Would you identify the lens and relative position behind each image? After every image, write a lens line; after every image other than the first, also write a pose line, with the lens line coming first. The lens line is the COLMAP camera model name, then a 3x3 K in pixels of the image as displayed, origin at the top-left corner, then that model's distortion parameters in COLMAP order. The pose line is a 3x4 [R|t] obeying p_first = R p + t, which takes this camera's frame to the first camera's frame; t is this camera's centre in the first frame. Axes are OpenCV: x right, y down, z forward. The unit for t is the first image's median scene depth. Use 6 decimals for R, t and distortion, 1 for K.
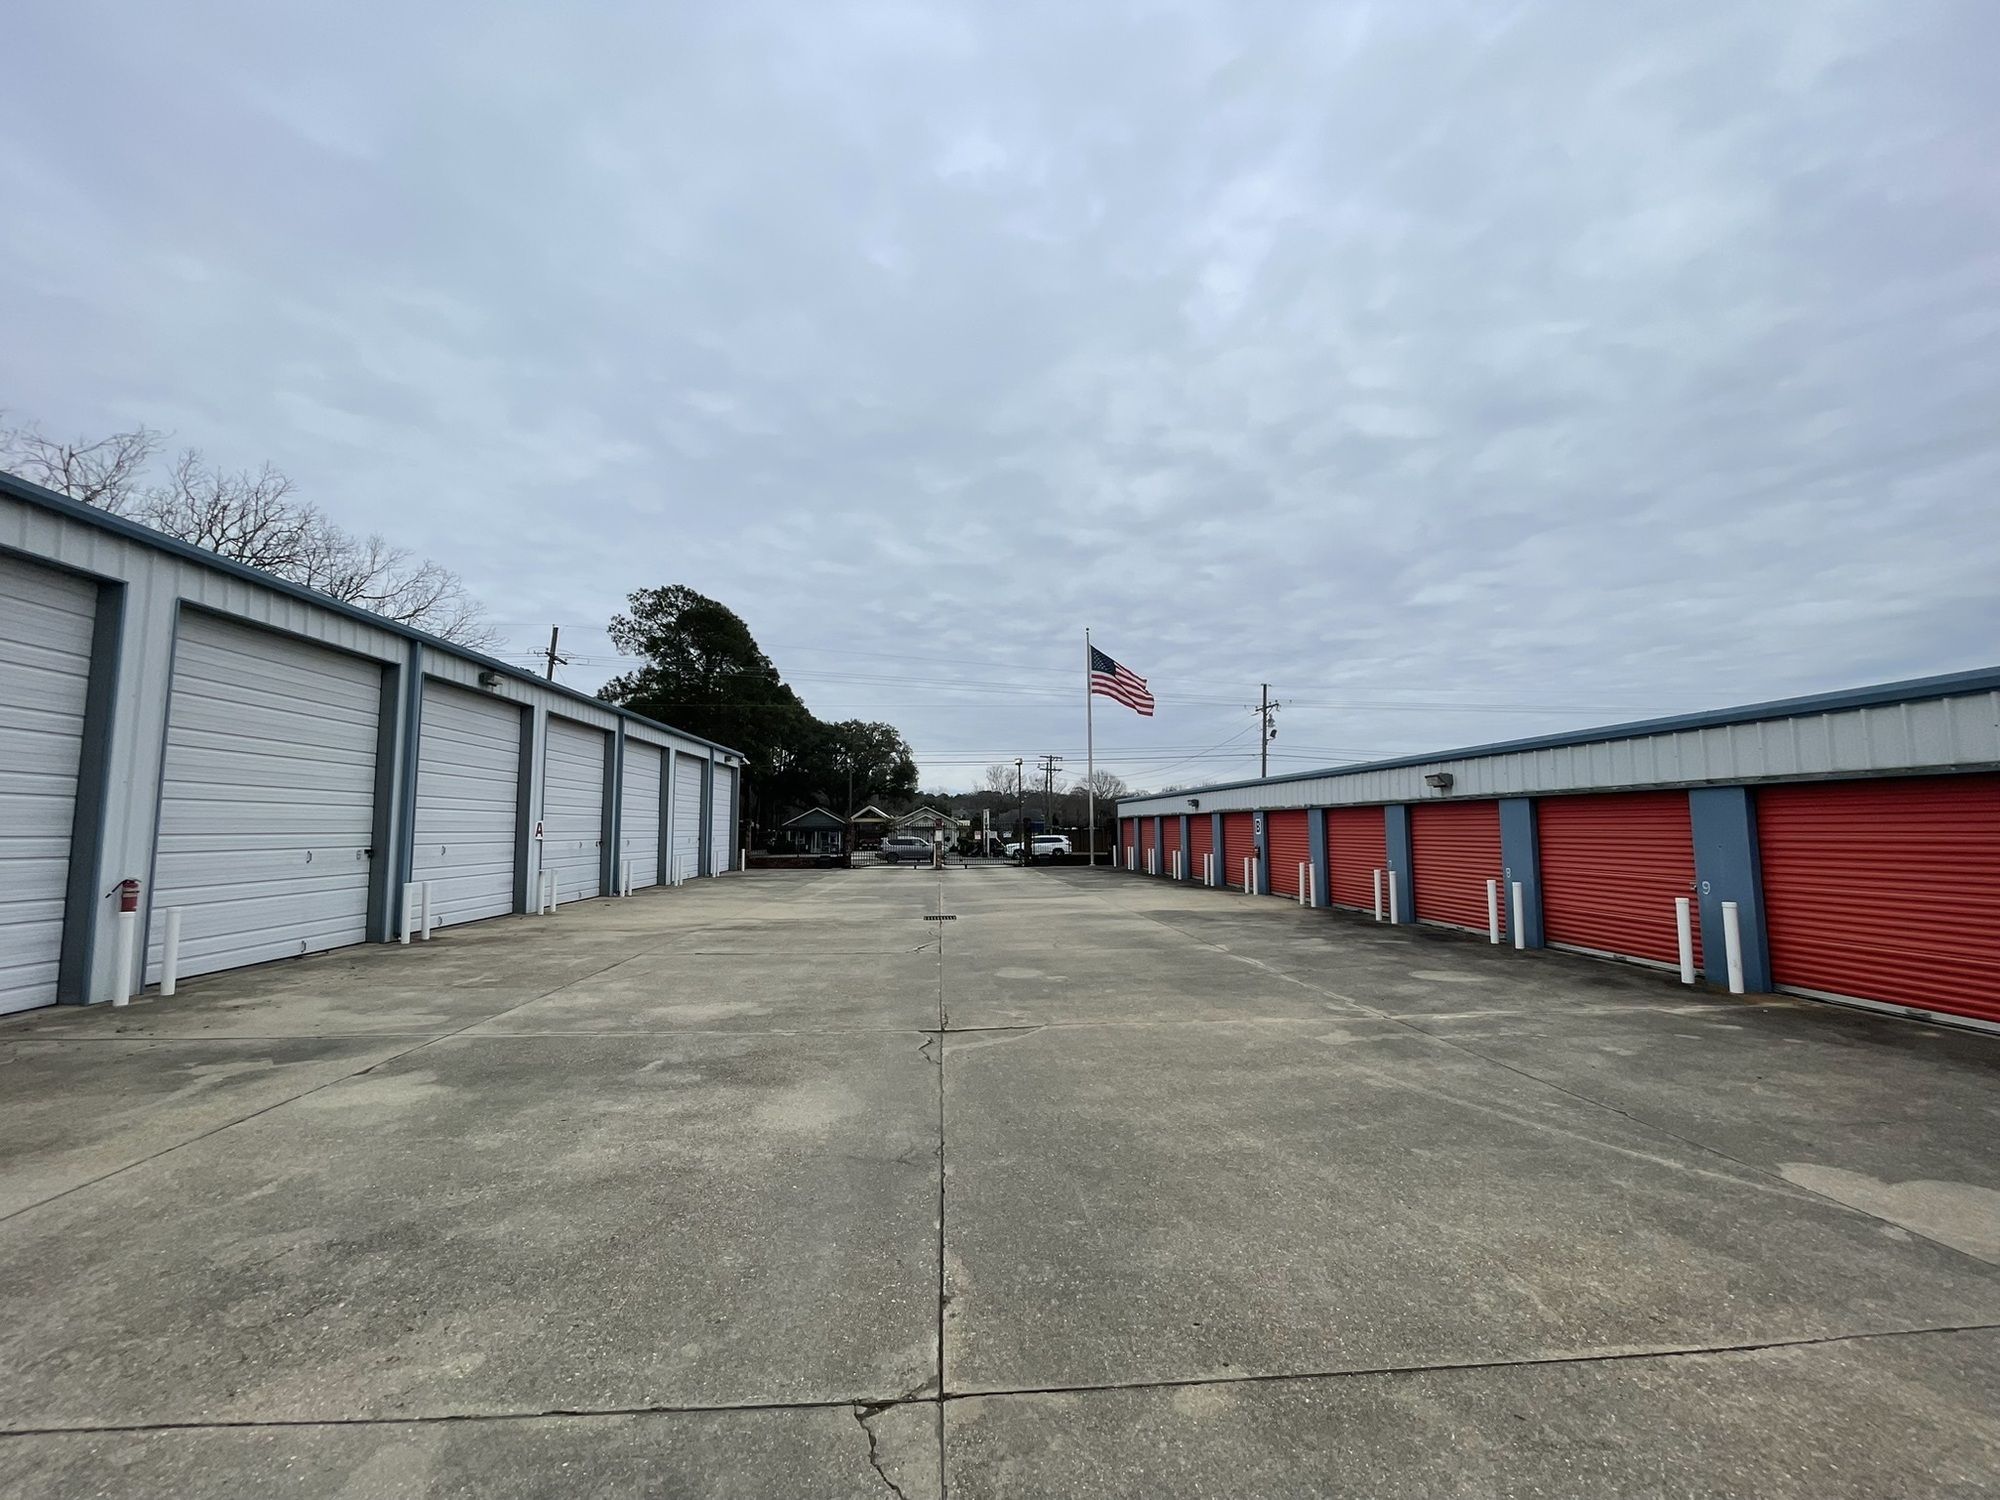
lens RADIAL K [[847.3, 0, 1000.0], [0, 847.3, 750.0], [0, 0, 1]] dist [0.000223, 0.000016]
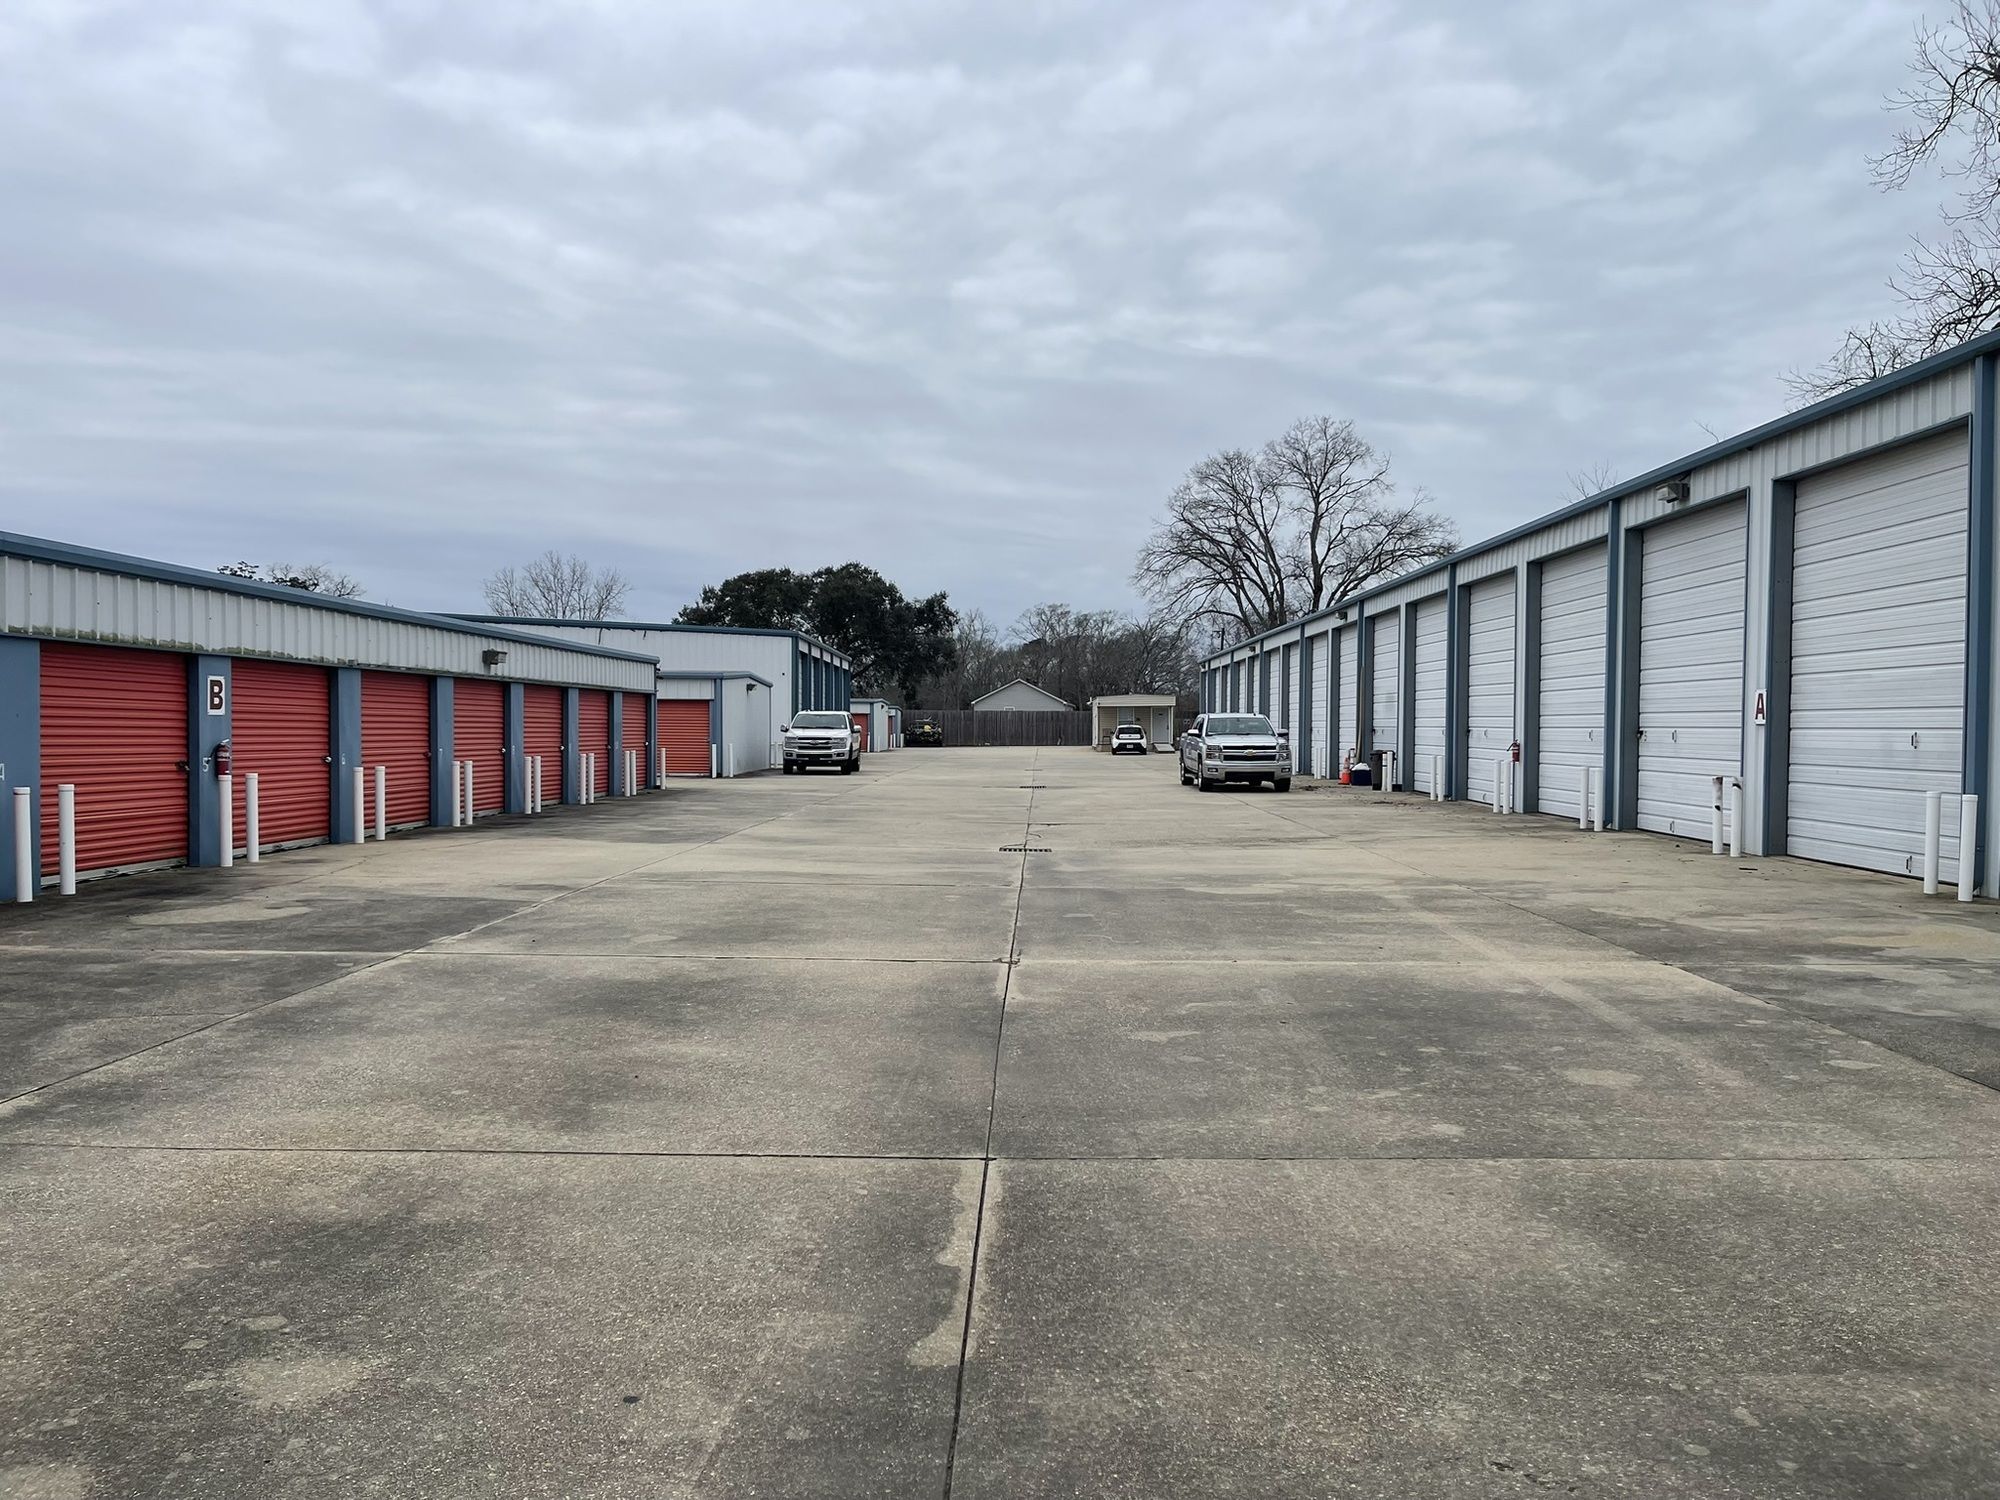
lens RADIAL K [[1477.0, 0, 1000.0], [0, 1477.0, 750.0], [0, 0, 1]] dist [-0.002980, -0.001411]
pose [[-0.995299, -0.008098, 0.096513, -0.152454], [-0.015166, 0.997237, -0.072726, 0.204154], [-0.095657, -0.073848, -0.992671, 2.042551]]
